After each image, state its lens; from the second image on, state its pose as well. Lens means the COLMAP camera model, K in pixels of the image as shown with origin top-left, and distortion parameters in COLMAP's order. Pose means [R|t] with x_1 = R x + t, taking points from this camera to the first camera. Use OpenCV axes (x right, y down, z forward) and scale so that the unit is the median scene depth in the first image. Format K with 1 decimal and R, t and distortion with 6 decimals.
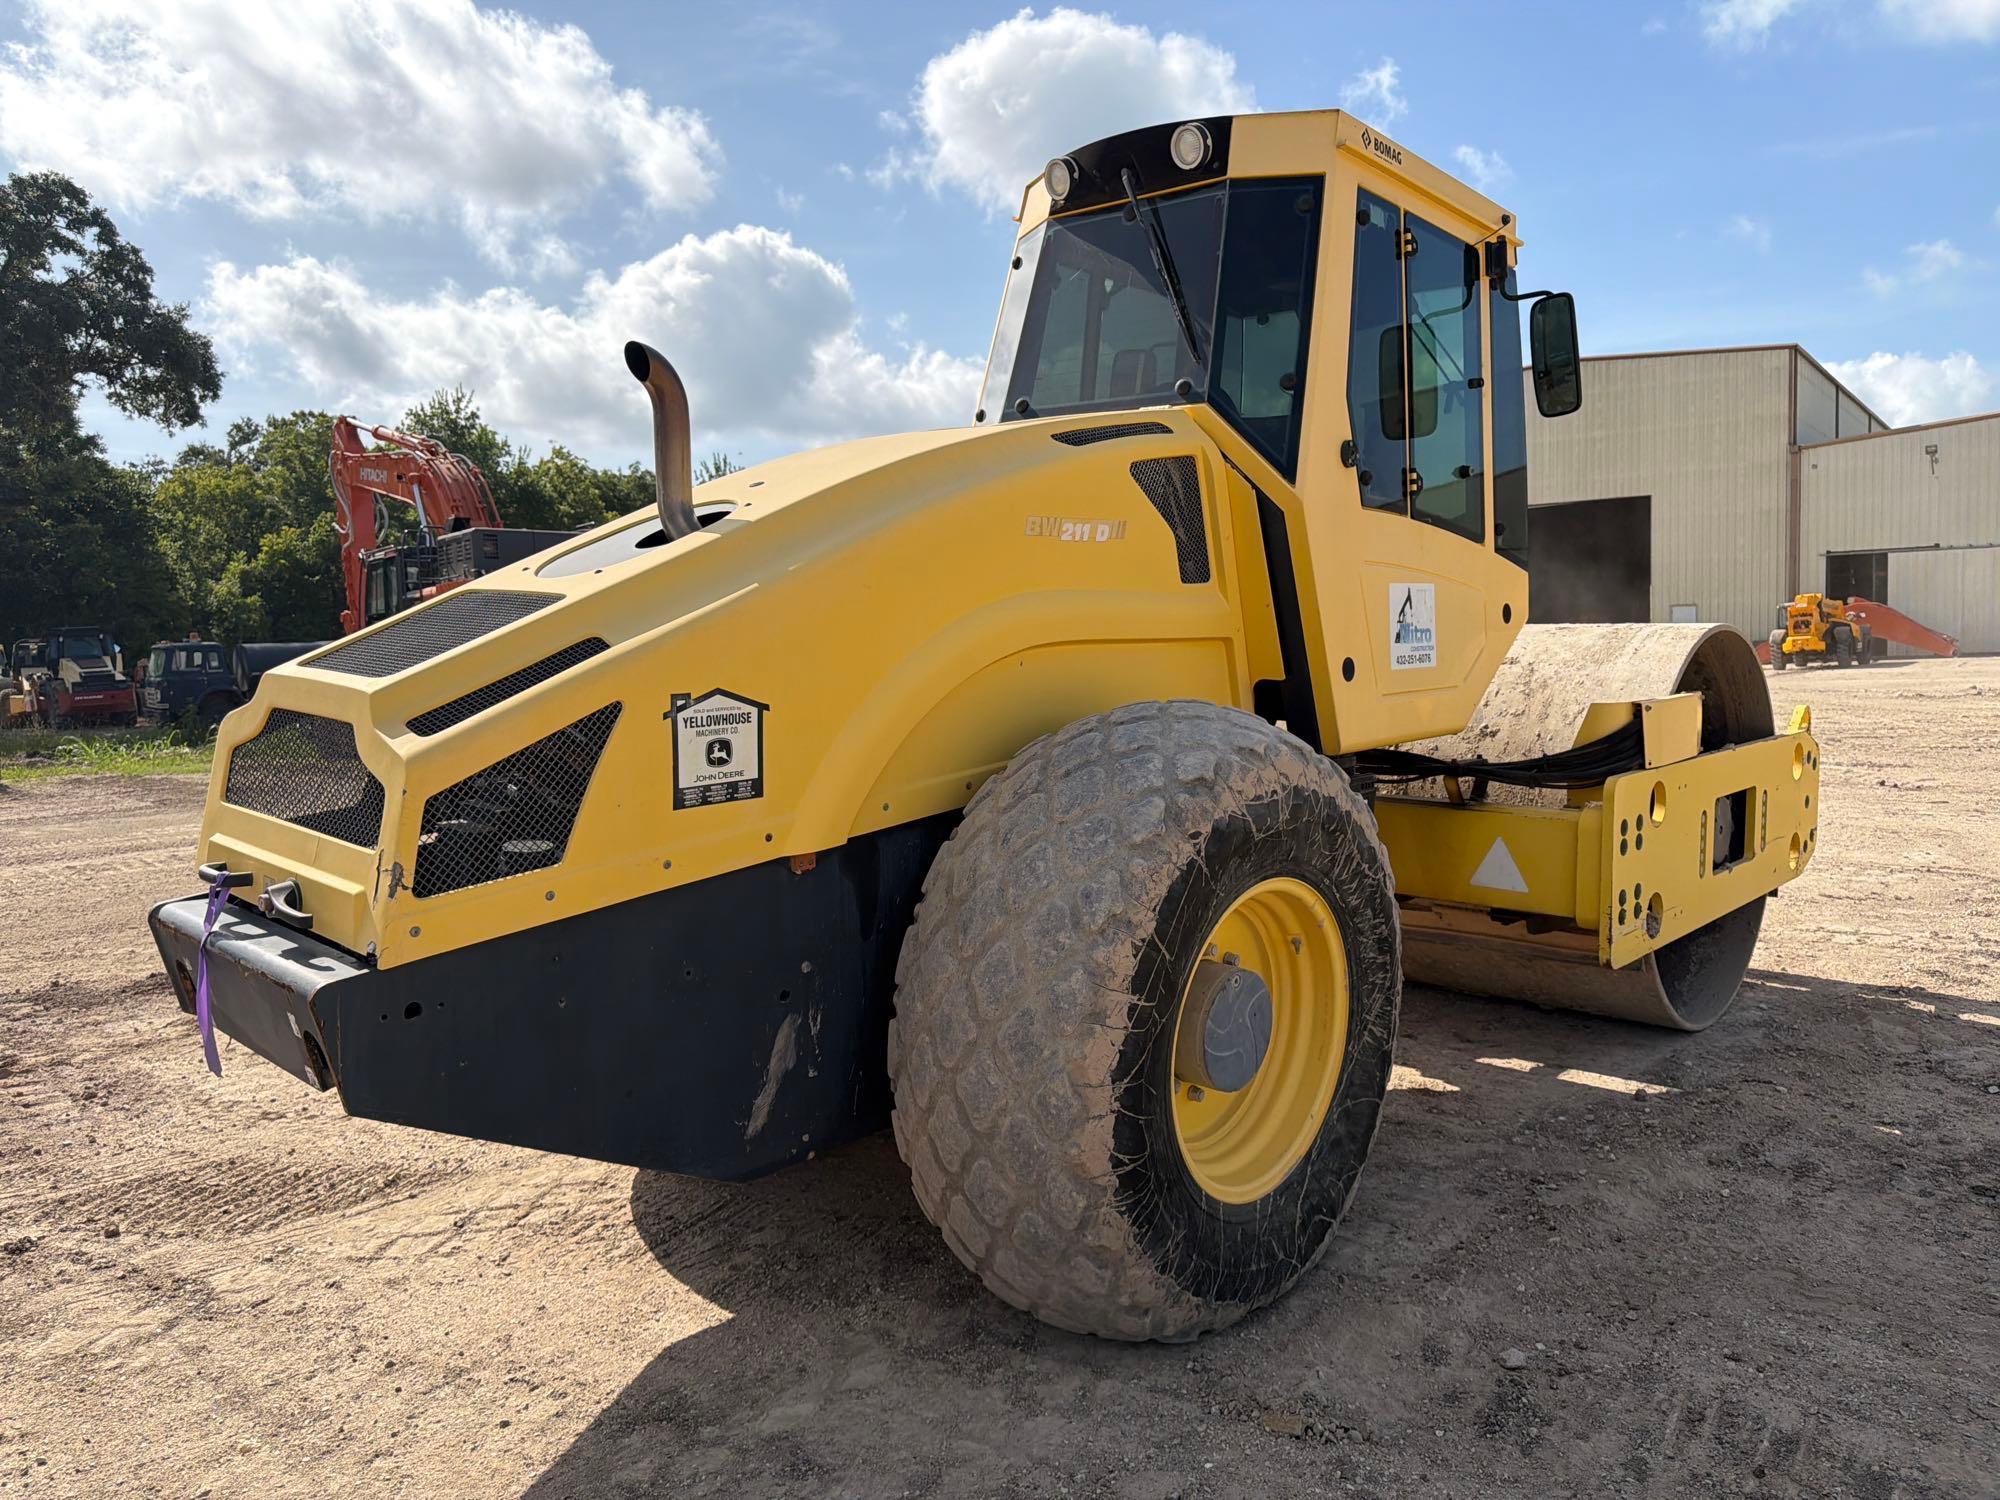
lens RADIAL K [[1402.2, 0, 1005.8], [0, 1402.2, 741.4], [0, 0, 1]] dist [0.083167, -0.108396]
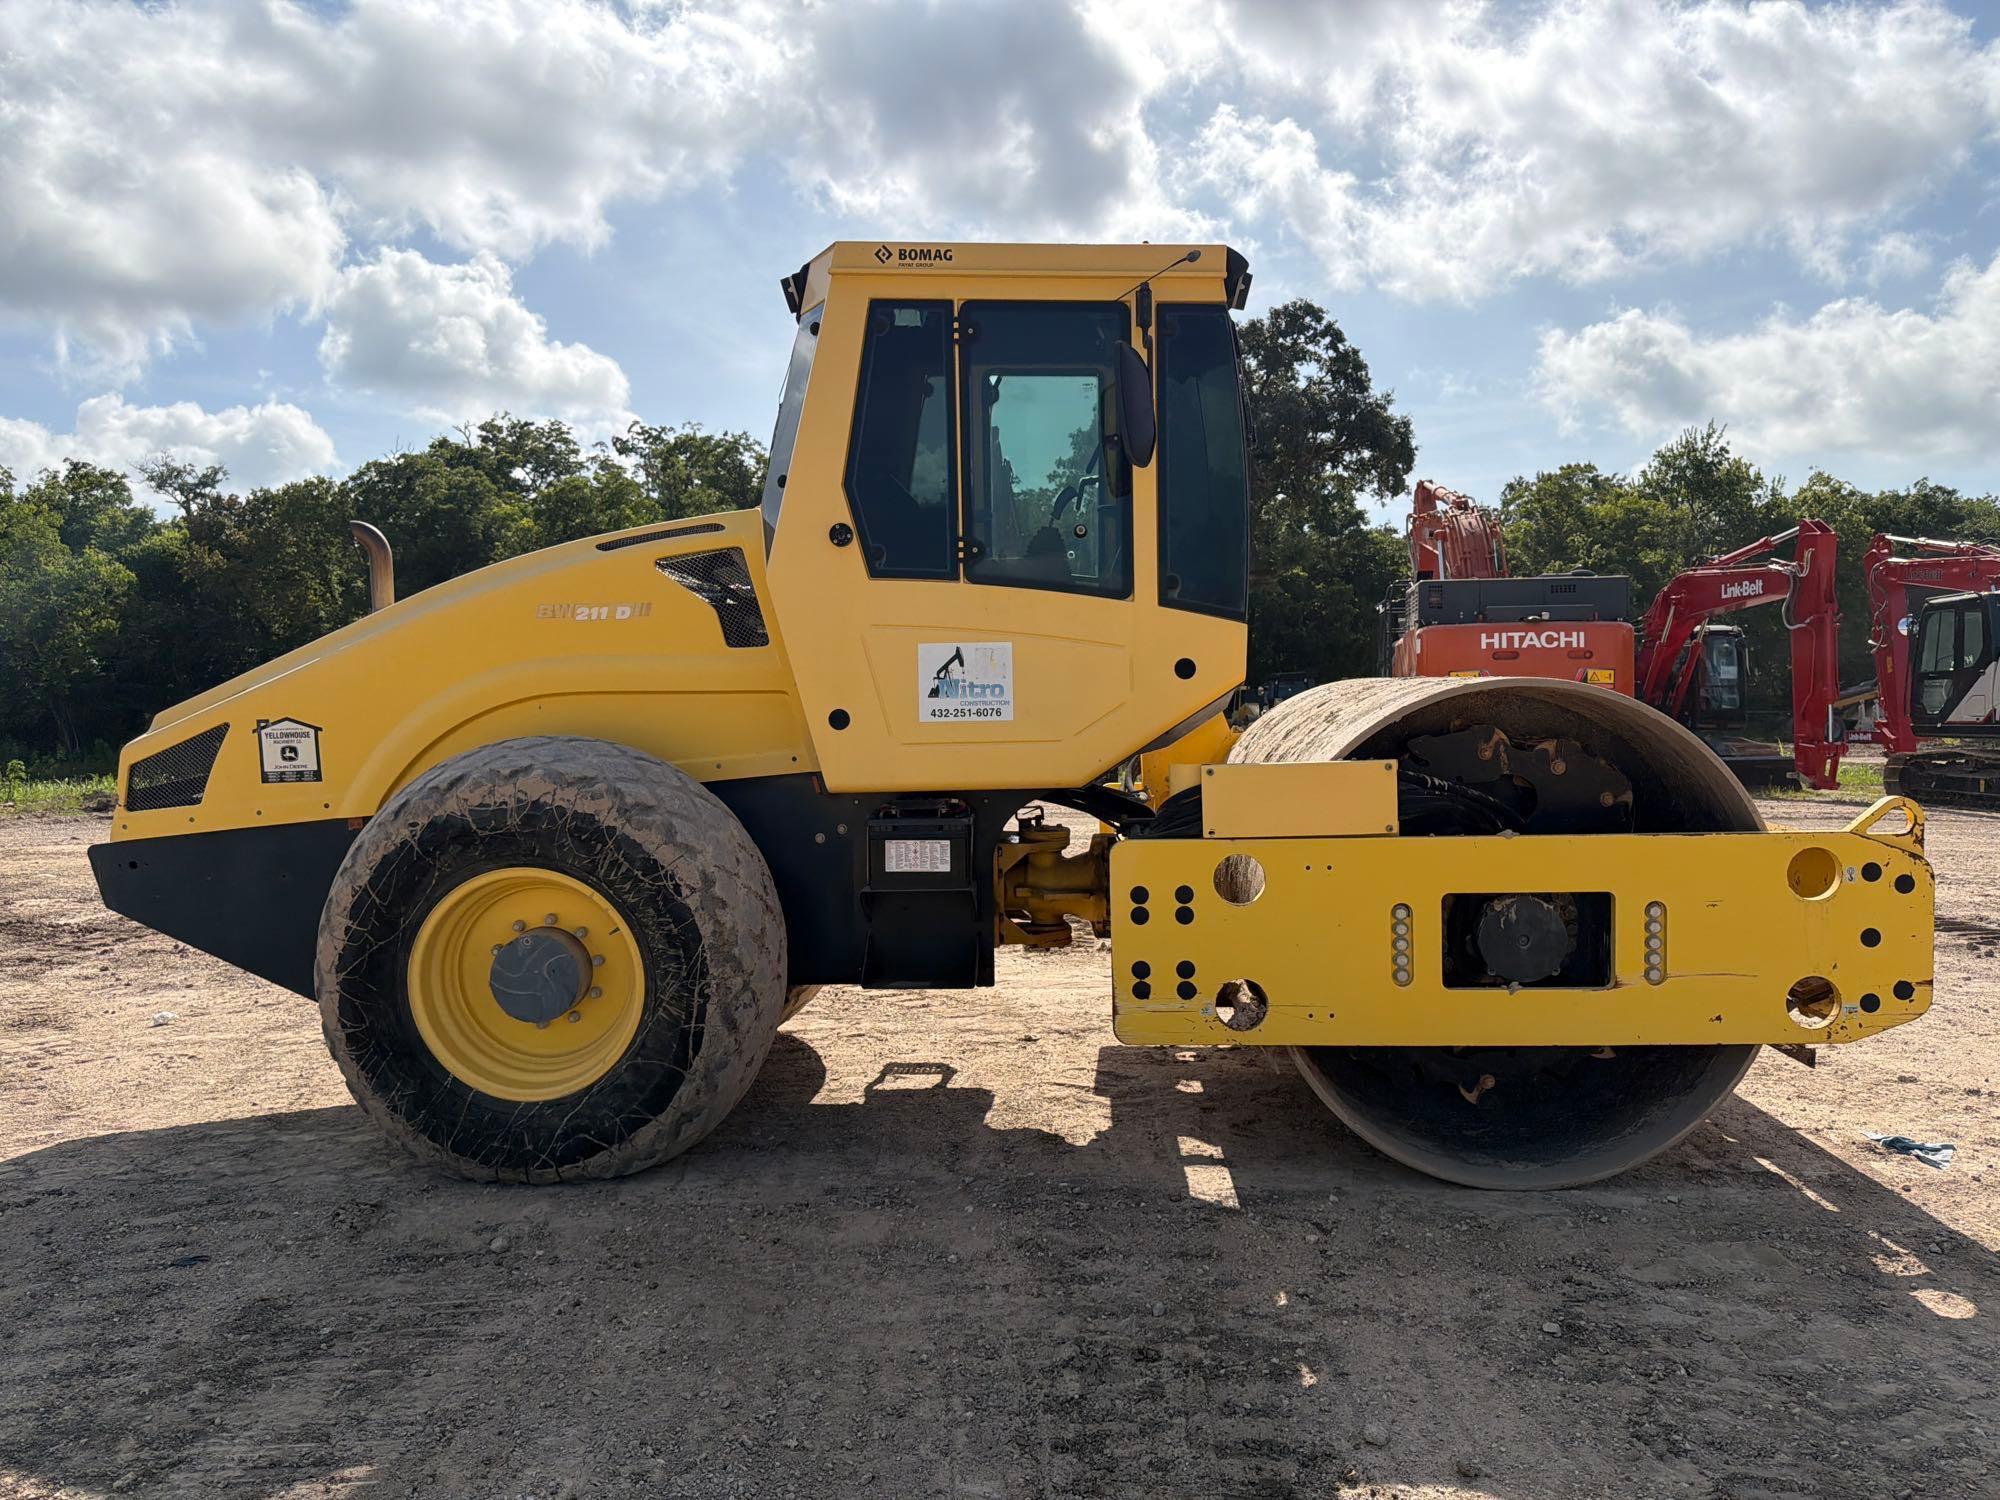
lens RADIAL K [[1407.2, 0, 1000.0], [0, 1407.2, 750.0], [0, 0, 1]] dist [0.077806, -0.110926]
pose [[0.647009, 0.040198, -0.761422, 1.134434], [-0.058320, 0.998293, 0.003146, -0.035383], [0.760248, 0.042371, 0.648249, 0.334120]]
